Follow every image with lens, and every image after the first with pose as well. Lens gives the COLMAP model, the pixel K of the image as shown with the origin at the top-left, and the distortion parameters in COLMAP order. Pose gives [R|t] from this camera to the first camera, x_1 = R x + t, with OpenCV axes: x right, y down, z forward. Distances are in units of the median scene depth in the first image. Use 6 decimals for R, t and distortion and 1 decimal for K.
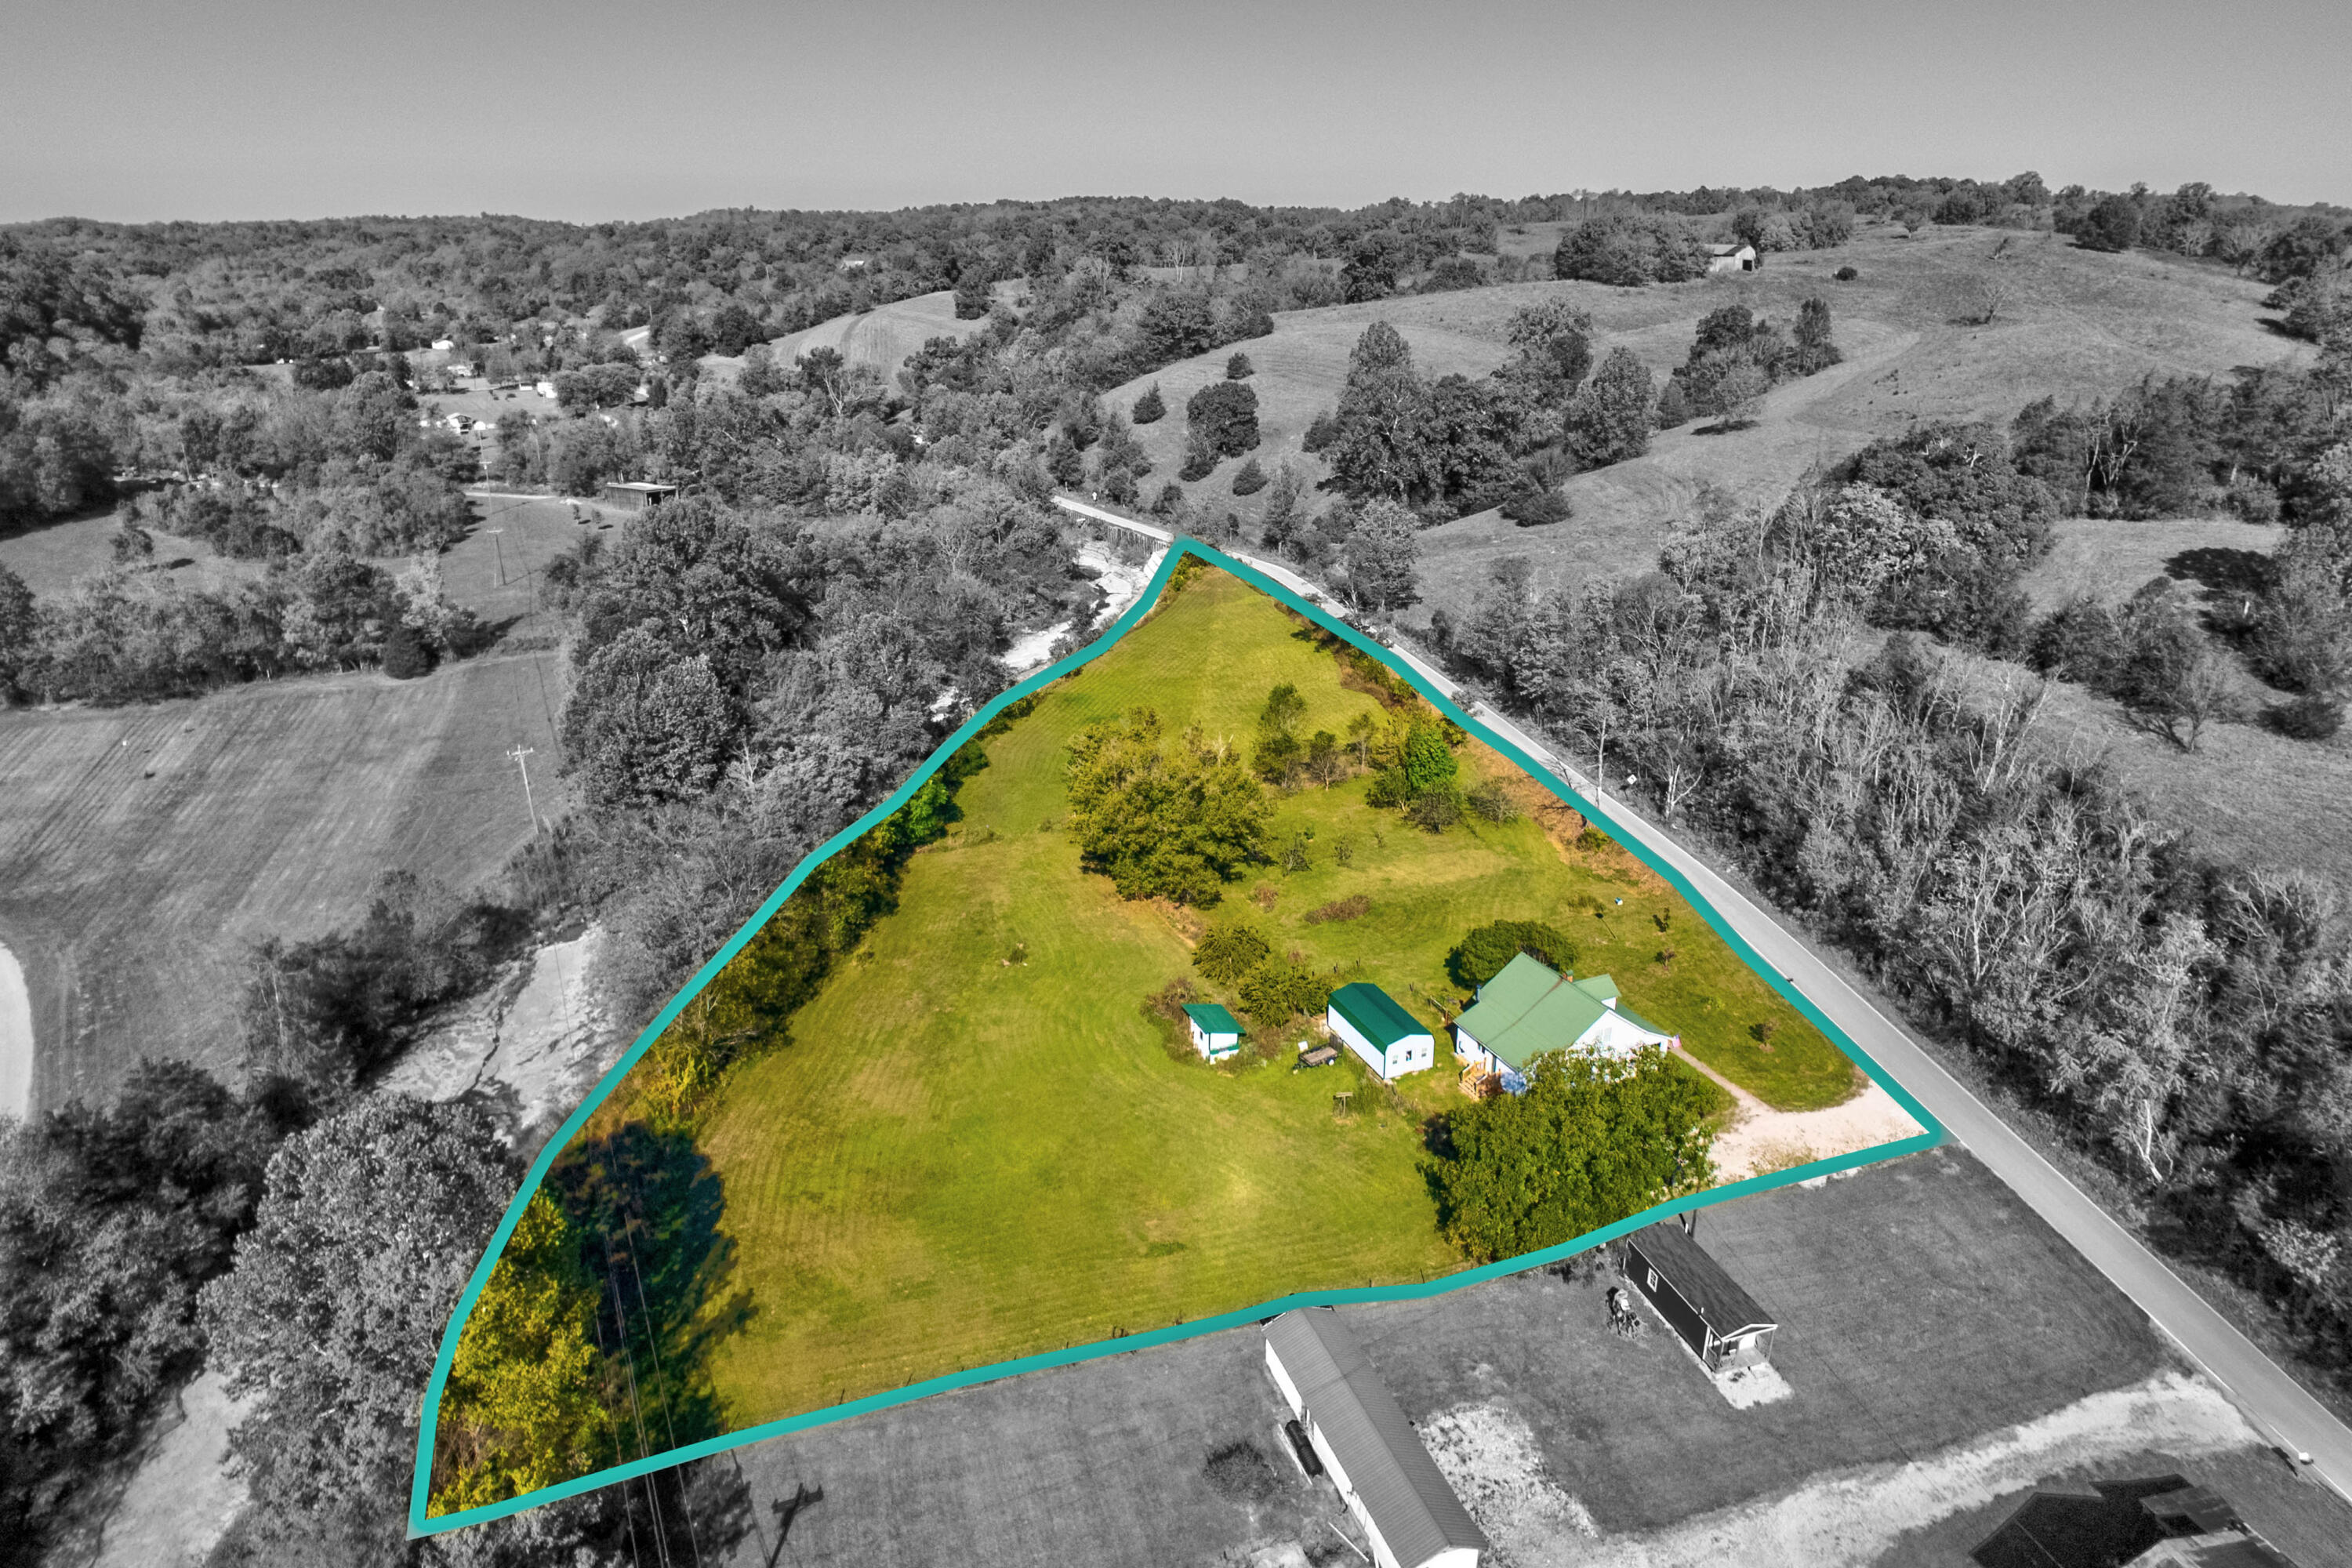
lens RADIAL K [[1432.3, 0, 1168.3], [0, 1432.3, 797.2], [0, 0, 1]] dist [-0.012837, -0.024321]
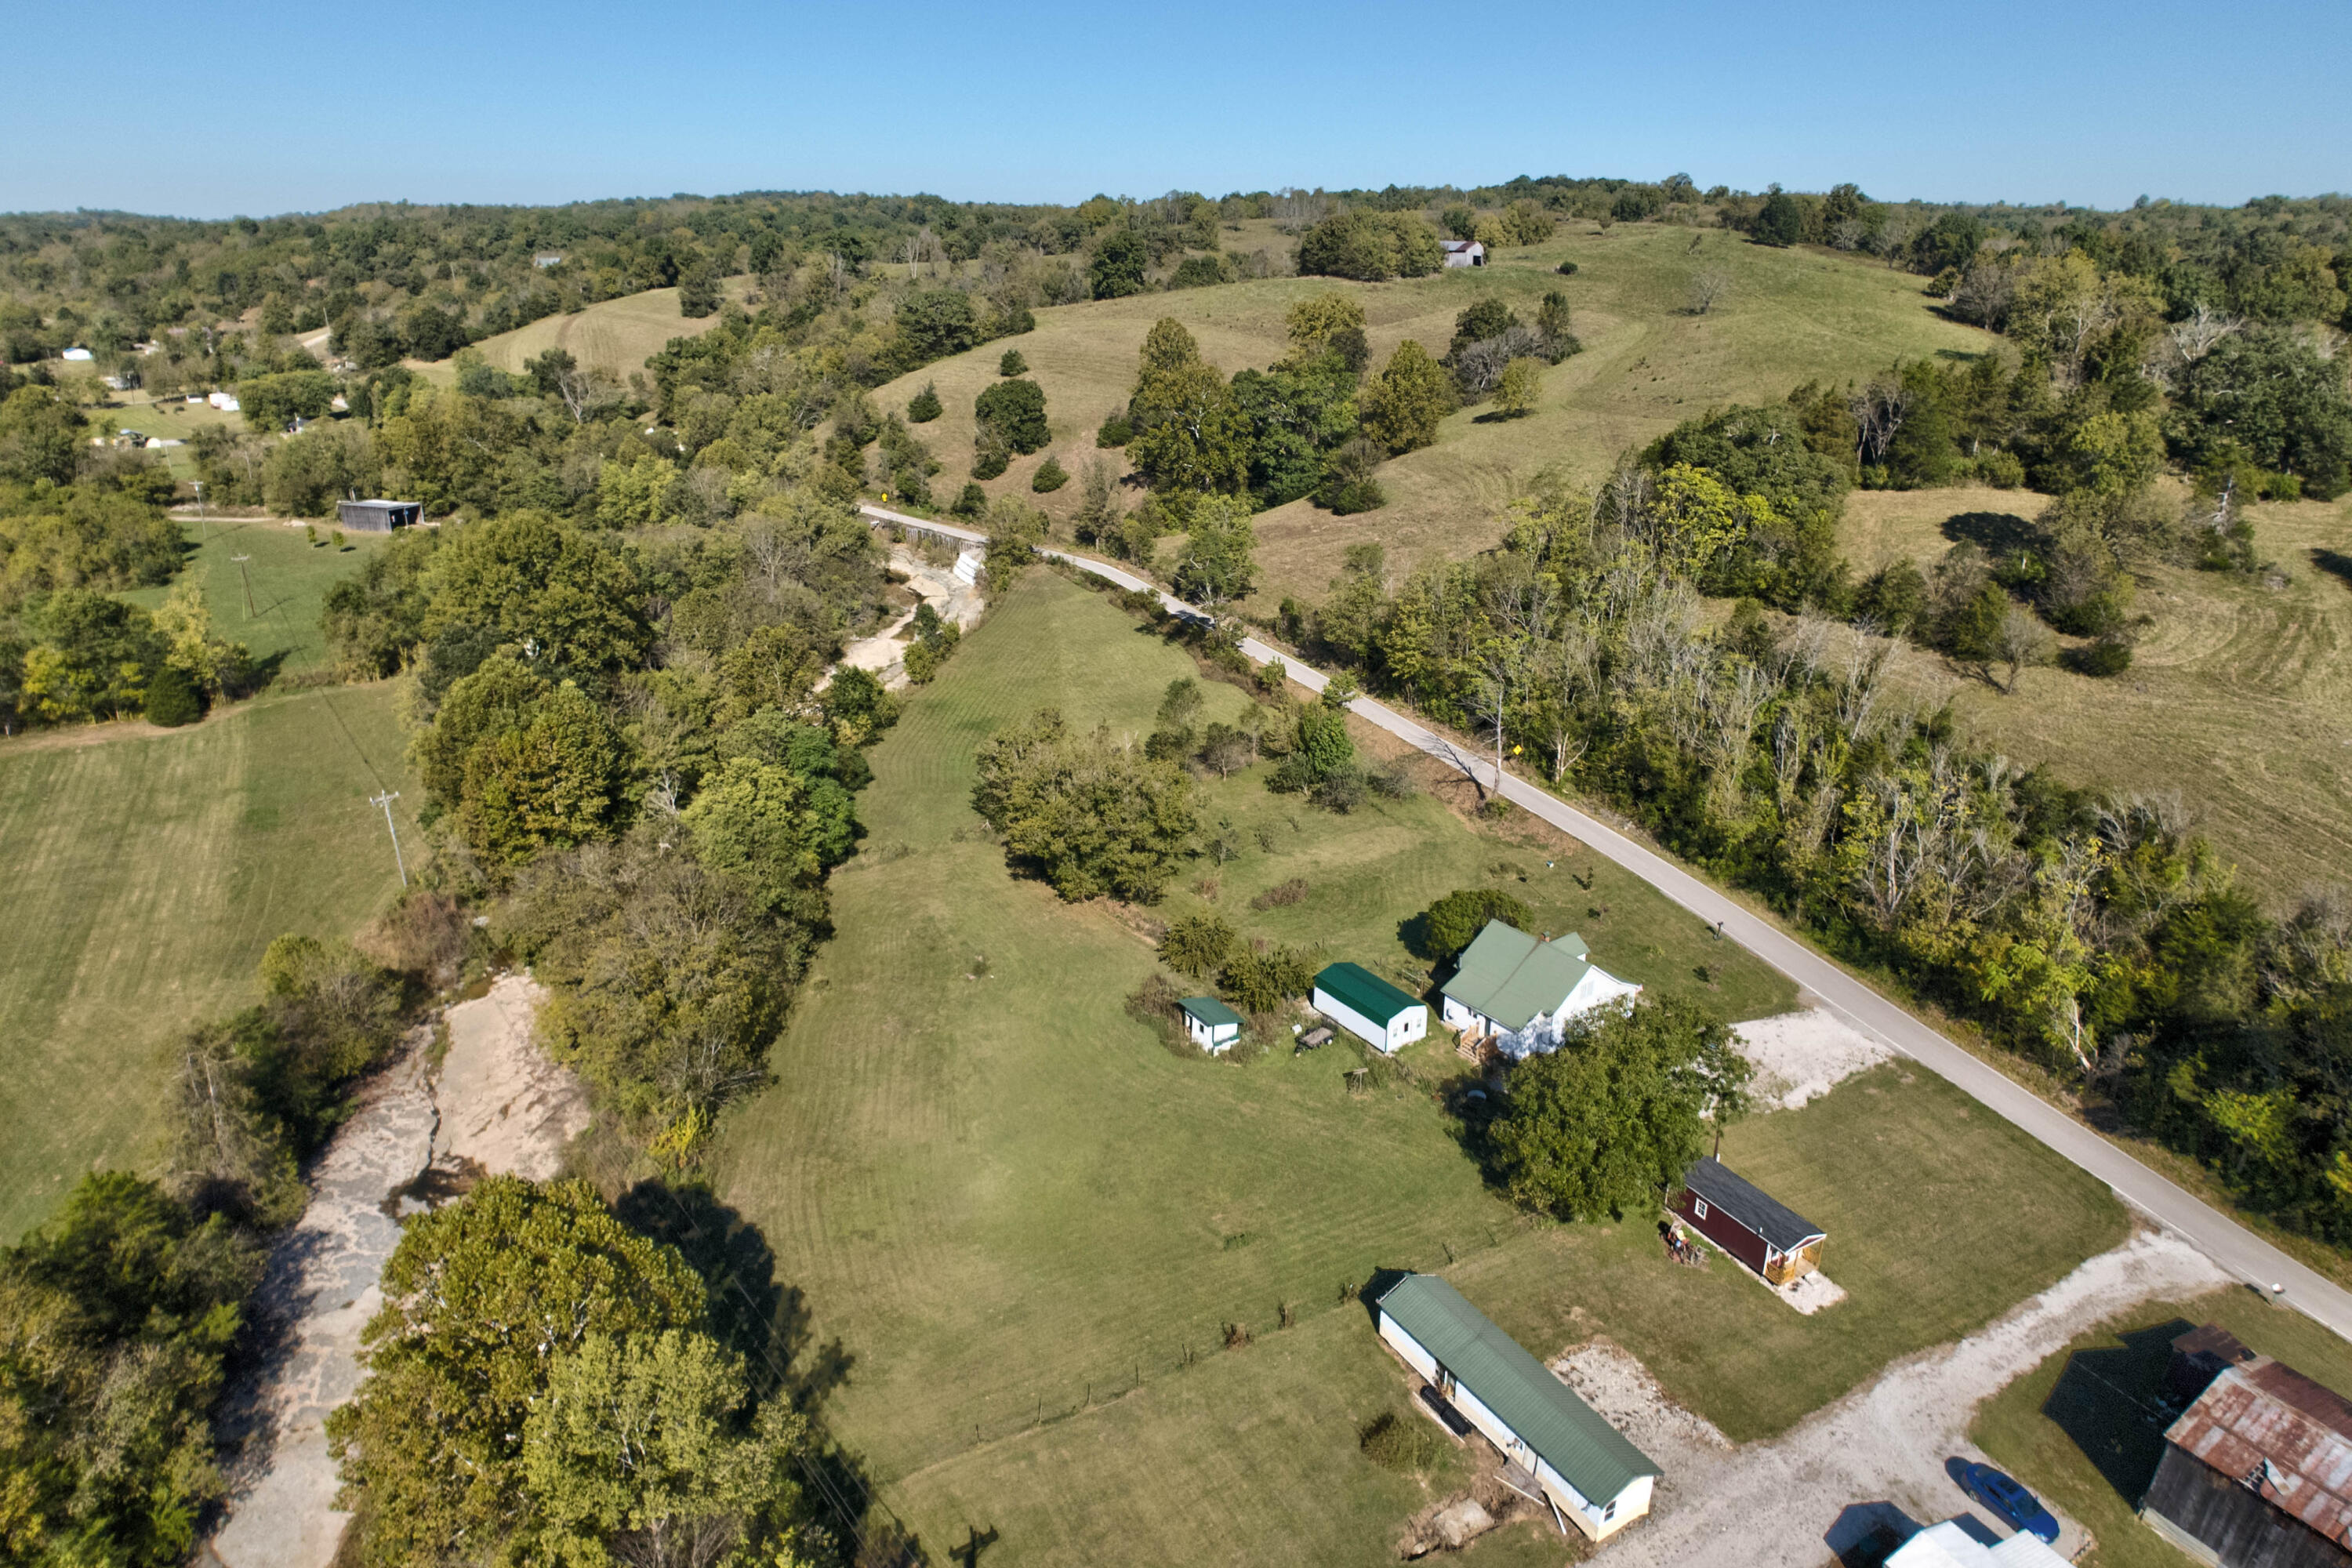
lens RADIAL K [[1432.3, 0, 1168.3], [0, 1432.3, 797.2], [0, 0, 1]] dist [-0.012837, -0.024321]
pose [[0.978646, -0.070081, 0.193235, -0.142639], [0.069548, 0.997533, 0.009548, -0.005851], [-0.193428, 0.004095, 0.981106, 0.011866]]
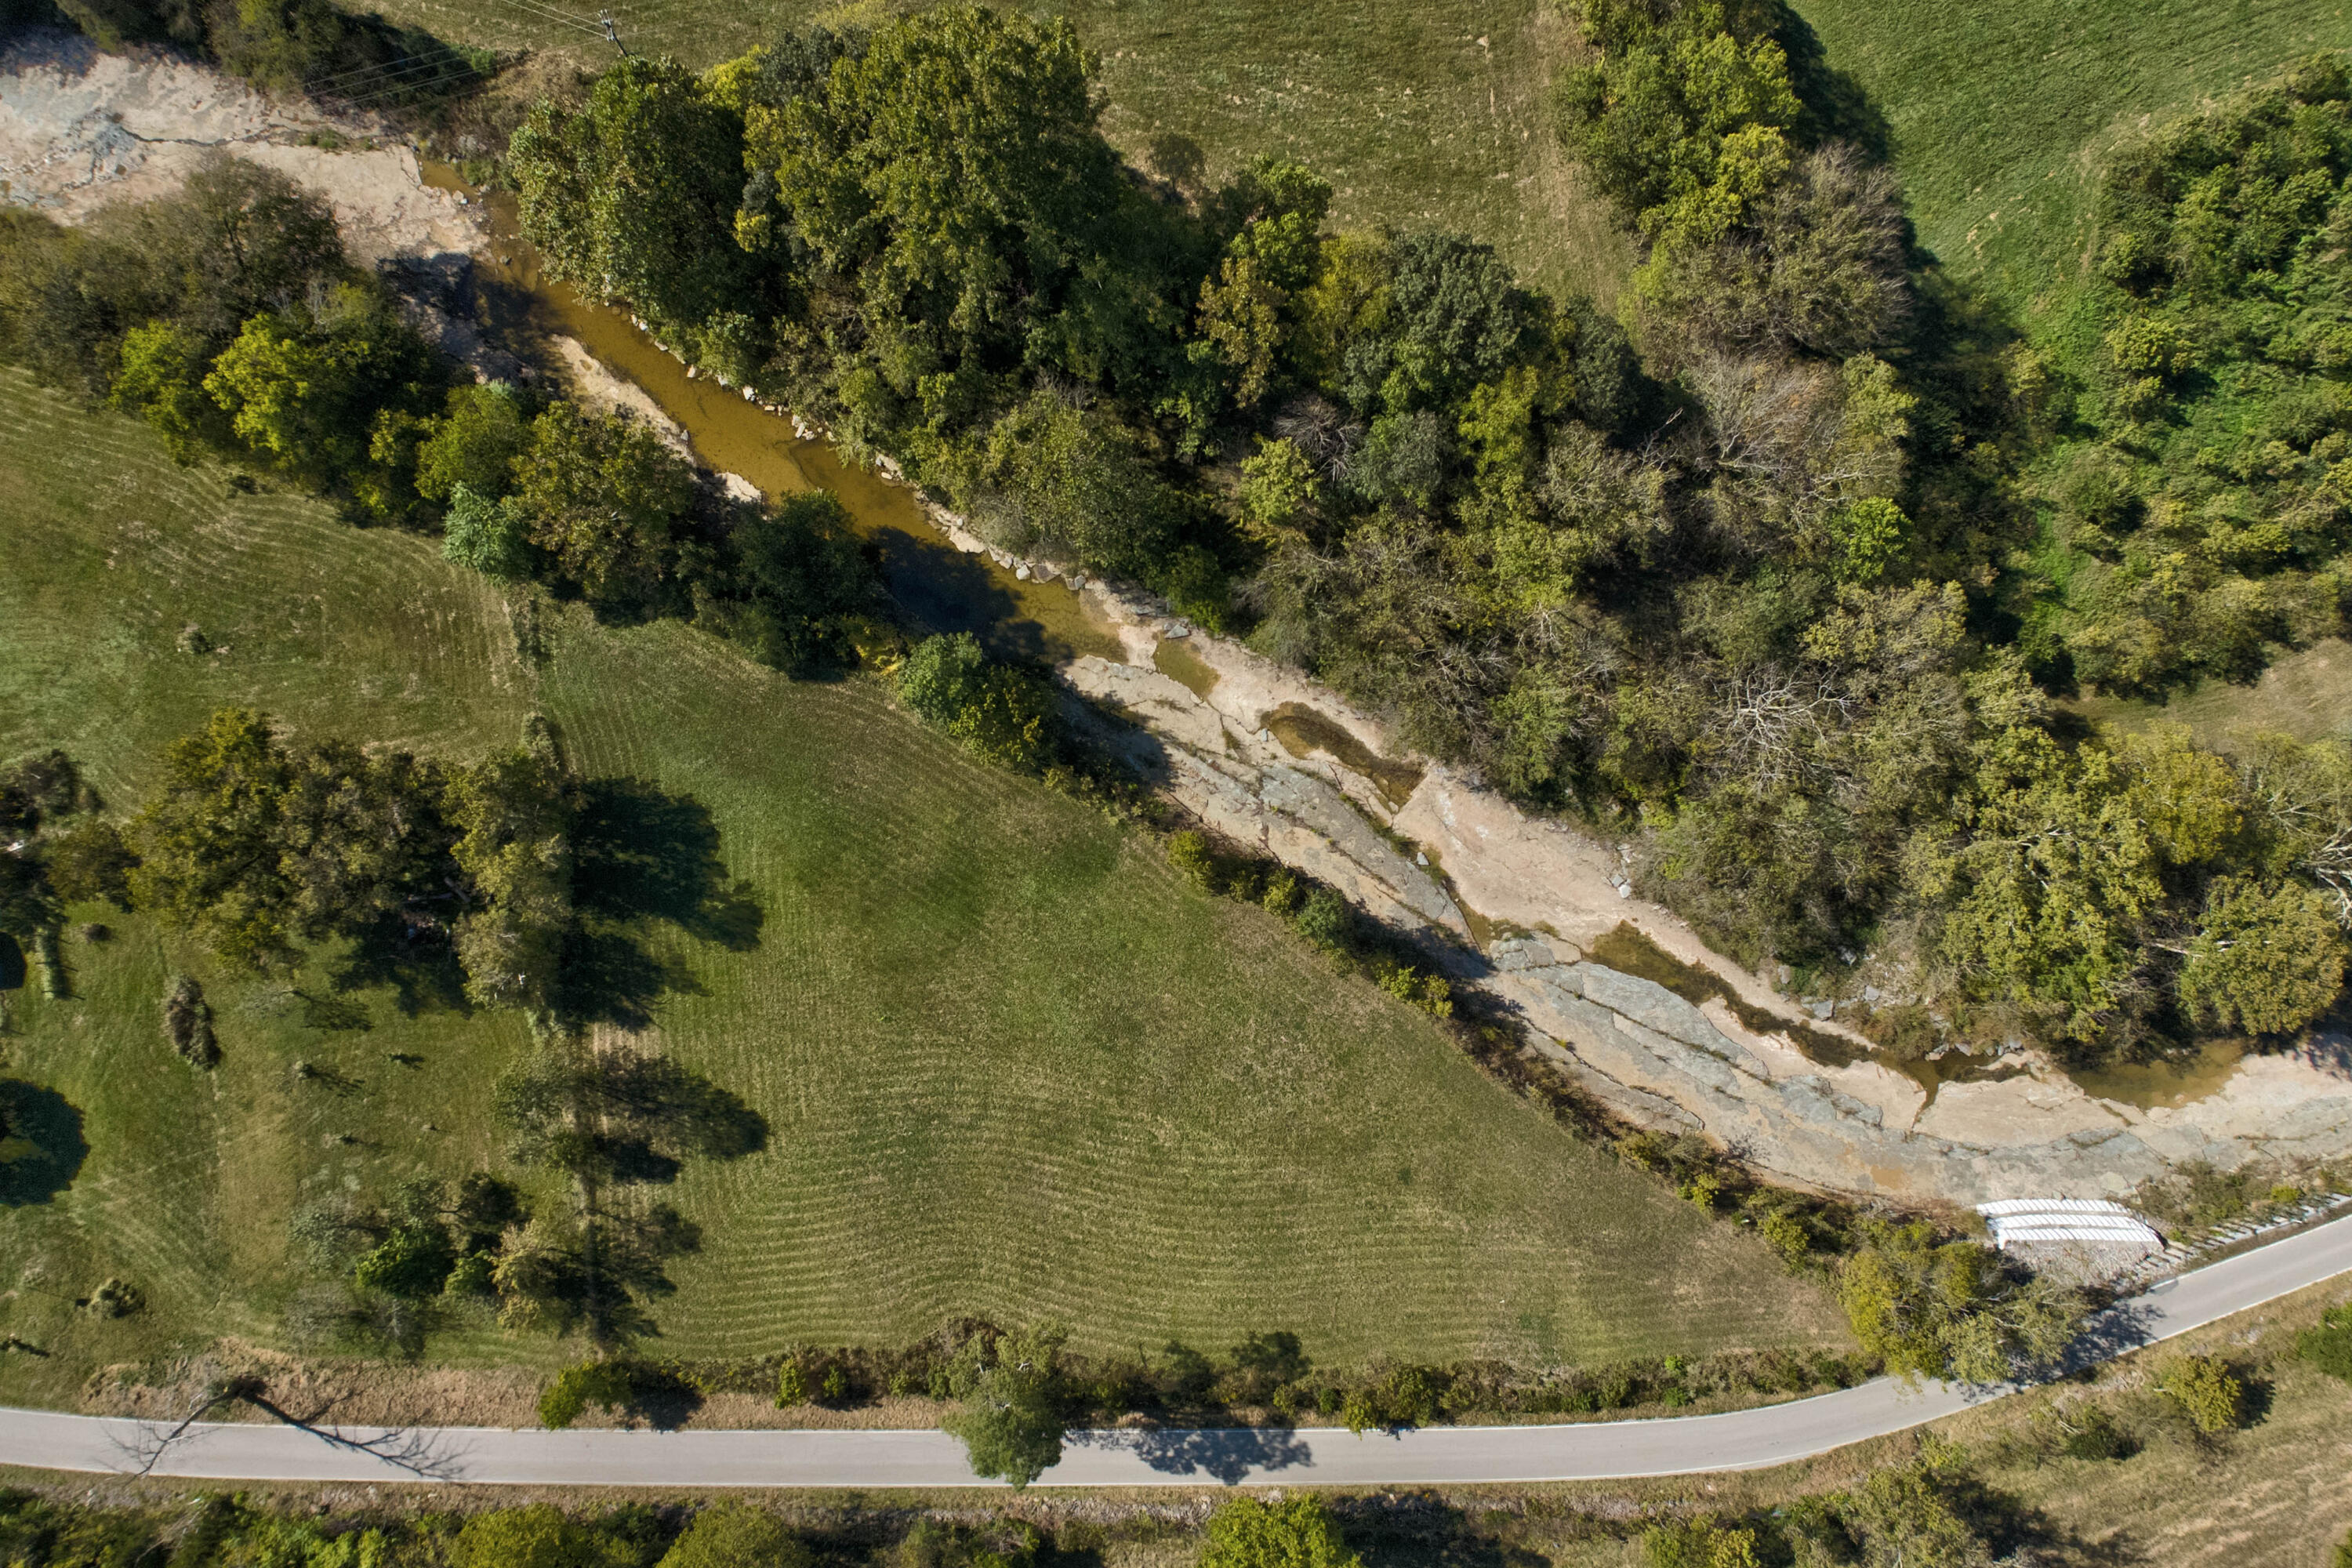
lens RADIAL K [[1432.3, 0, 1168.3], [0, 1432.3, 797.2], [0, 0, 1]] dist [-0.012837, -0.024321]
pose [[-0.230465, 0.971691, -0.051987, -0.093063], [-0.363920, -0.036519, 0.930714, -0.853218], [0.902468, 0.233416, 0.362034, 1.115334]]
